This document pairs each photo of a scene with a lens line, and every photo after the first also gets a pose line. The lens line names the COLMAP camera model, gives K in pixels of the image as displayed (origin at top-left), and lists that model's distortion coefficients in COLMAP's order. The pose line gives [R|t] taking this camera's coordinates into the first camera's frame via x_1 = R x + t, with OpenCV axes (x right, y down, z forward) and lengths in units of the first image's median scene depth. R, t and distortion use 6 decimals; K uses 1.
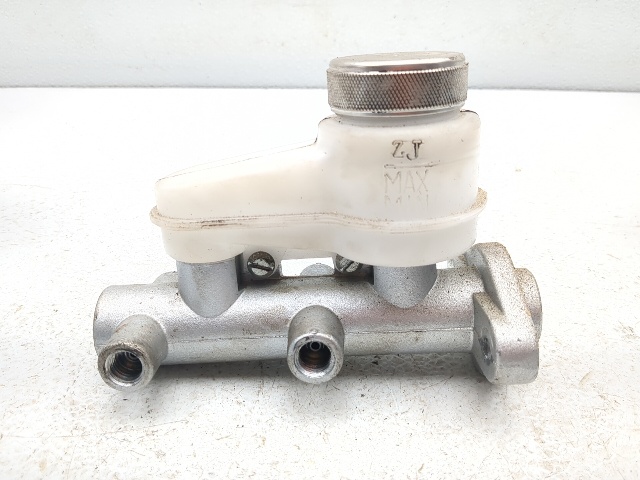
lens RADIAL K [[554.2, 0, 320.0], [0, 554.2, 240.0], [0, 0, 1]] dist [0.031007, -0.111503]
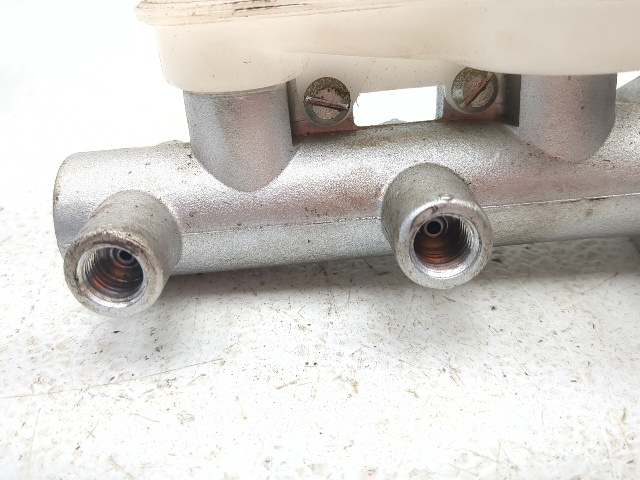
lens RADIAL K [[554.2, 0, 320.0], [0, 554.2, 240.0], [0, 0, 1]] dist [0.031007, -0.111503]
pose [[0.998582, -0.042475, 0.032104, -0.144444], [0.038243, 0.991725, 0.122552, 0.122239], [-0.037044, -0.121150, 0.991943, 0.400890]]
